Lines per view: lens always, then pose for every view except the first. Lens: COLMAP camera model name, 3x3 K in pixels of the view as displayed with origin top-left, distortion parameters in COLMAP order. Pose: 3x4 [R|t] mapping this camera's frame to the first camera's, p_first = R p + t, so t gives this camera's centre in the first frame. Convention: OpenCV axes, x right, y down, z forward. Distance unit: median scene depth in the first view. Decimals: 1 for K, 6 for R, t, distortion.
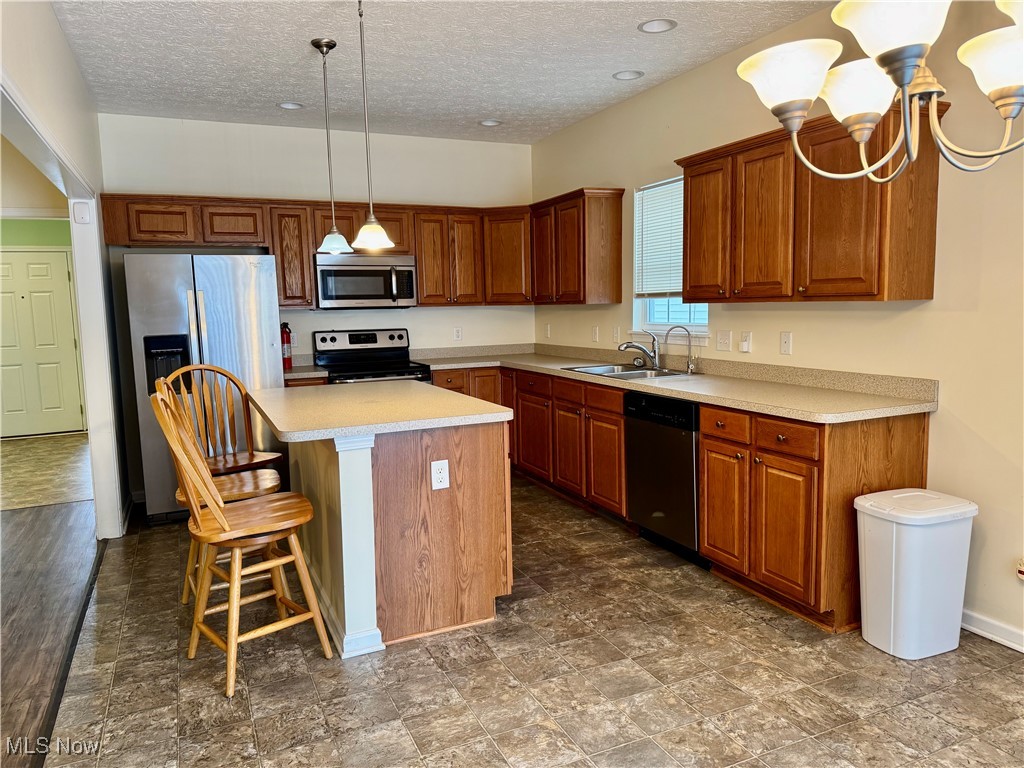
lens RADIAL K [[696.2, 0, 512.0], [0, 696.2, 384.0], [0, 0, 1]] dist [0.058178, -0.093855]
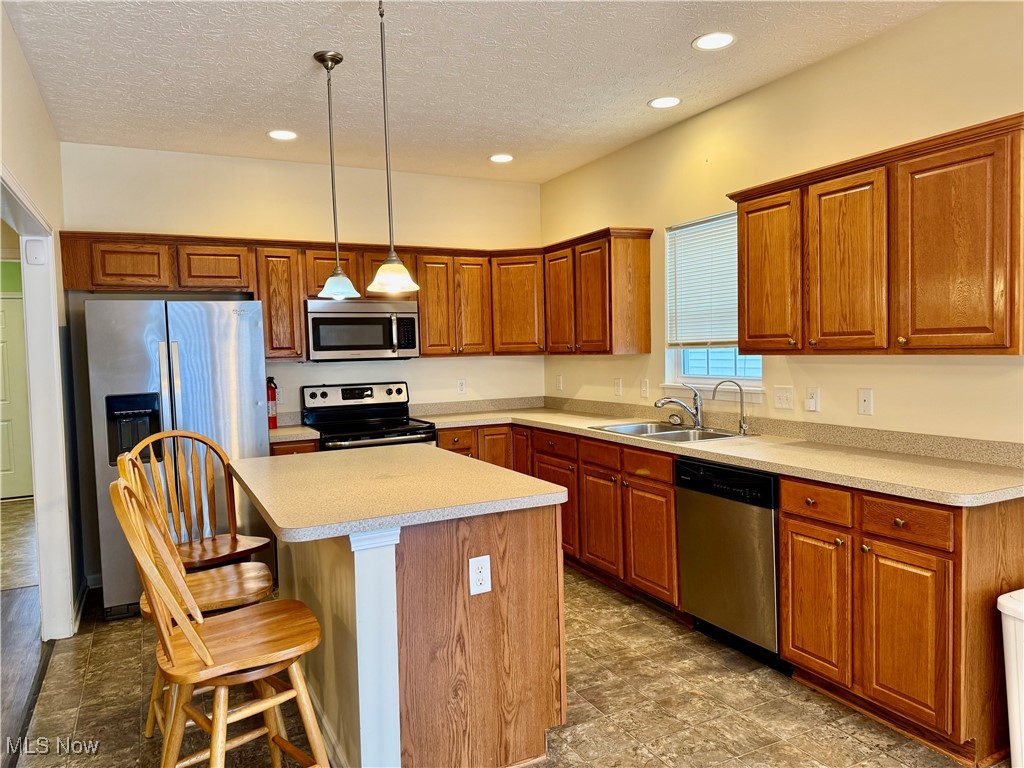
lens RADIAL K [[704.2, 0, 512.0], [0, 704.2, 384.0], [0, 0, 1]] dist [0.043227, -0.066031]
pose [[0.999359, -0.005481, 0.035386, -0.075682], [0.007789, 0.997827, -0.065433, -0.026691], [-0.034951, 0.065667, 0.997229, 0.150624]]
